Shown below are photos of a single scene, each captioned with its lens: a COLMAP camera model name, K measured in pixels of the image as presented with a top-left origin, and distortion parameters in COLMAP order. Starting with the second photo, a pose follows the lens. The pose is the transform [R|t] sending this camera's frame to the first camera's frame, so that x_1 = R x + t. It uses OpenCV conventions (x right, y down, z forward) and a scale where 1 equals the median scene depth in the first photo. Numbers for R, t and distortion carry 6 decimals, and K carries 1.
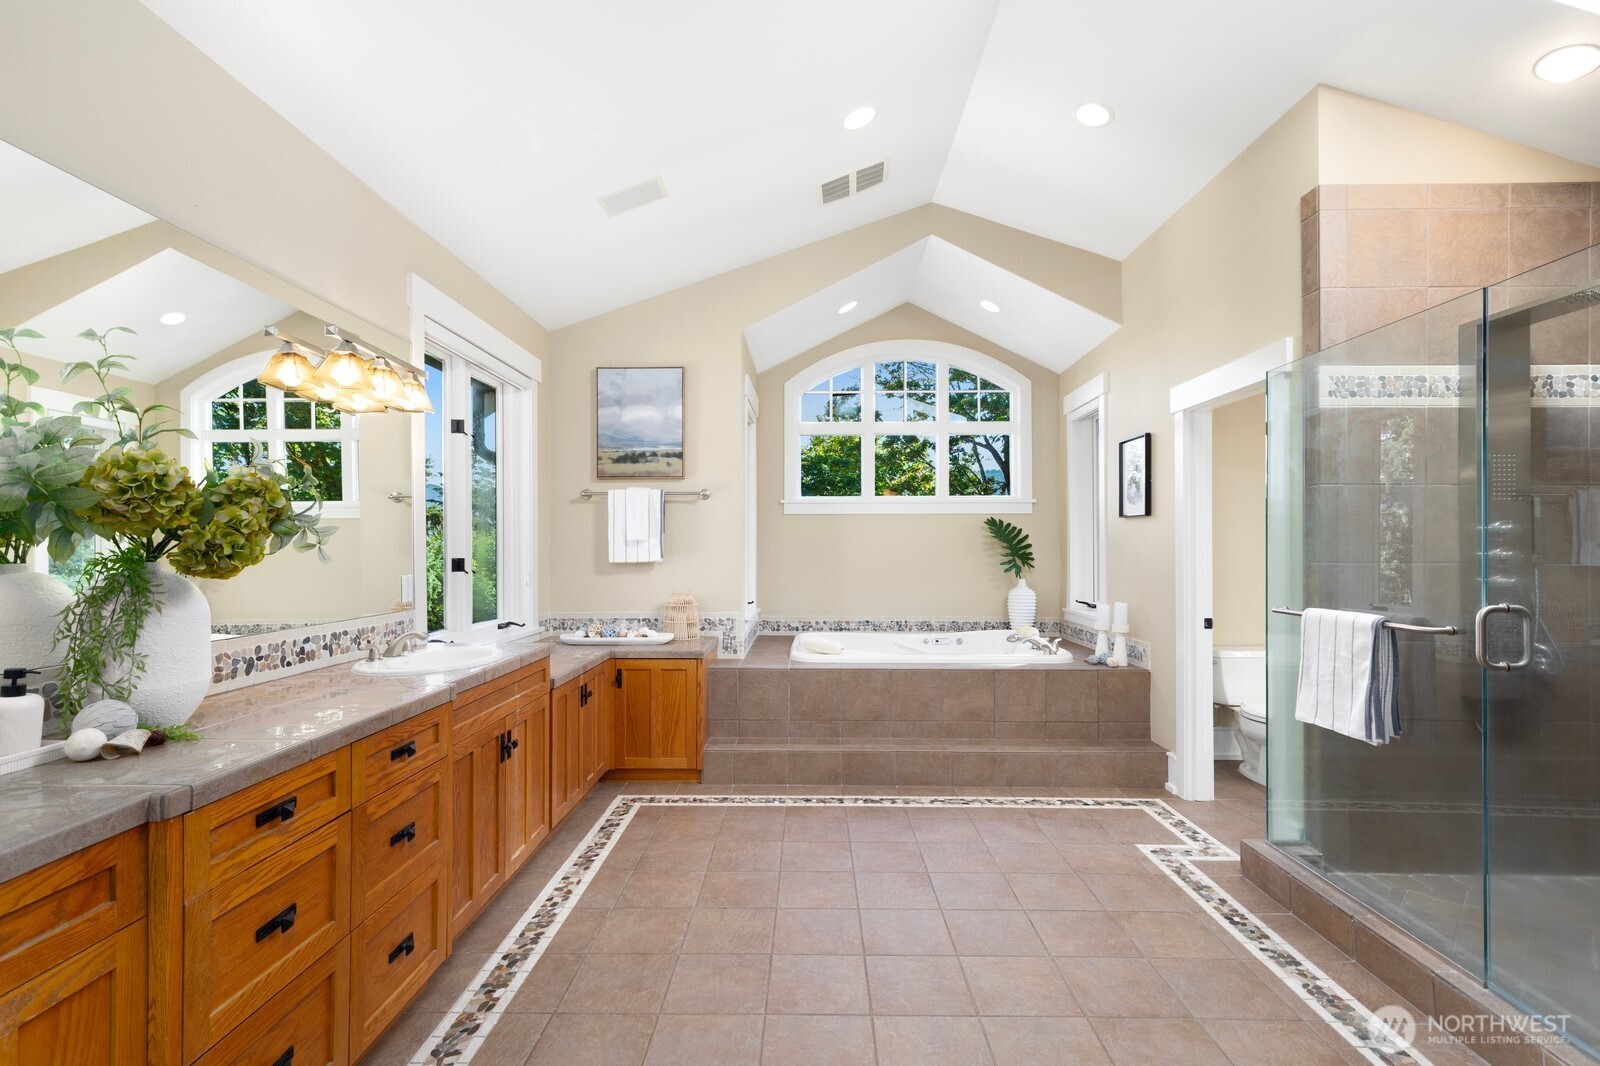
lens RADIAL K [[723.4, 0, 798.8], [0, 723.4, 539.3], [0, 0, 1]] dist [0.000774, -0.001595]
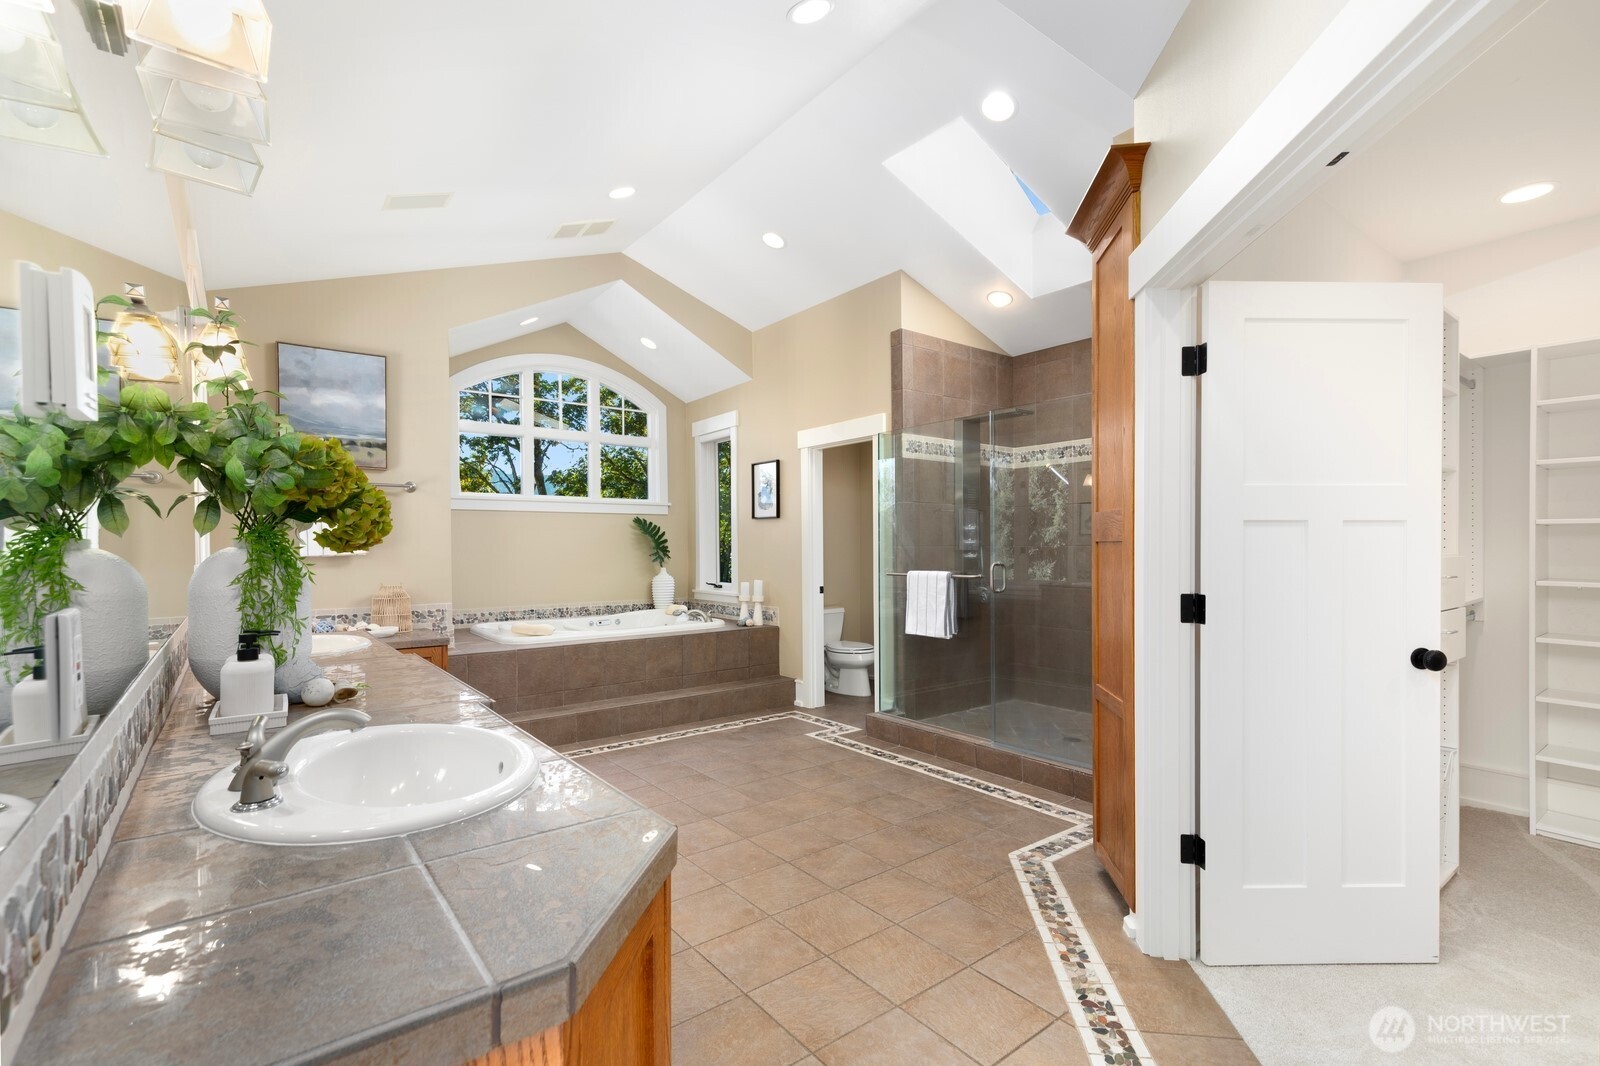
lens RADIAL K [[723.4, 0, 797.4], [0, 723.4, 541.0], [0, 0, 1]] dist [0.000774, -0.001595]
pose [[0.775448, 0.000788, 0.631411, -0.422878], [-0.000865, 1.000000, -0.000186, 0.014665], [-0.631411, -0.000402, 0.775449, -0.139310]]
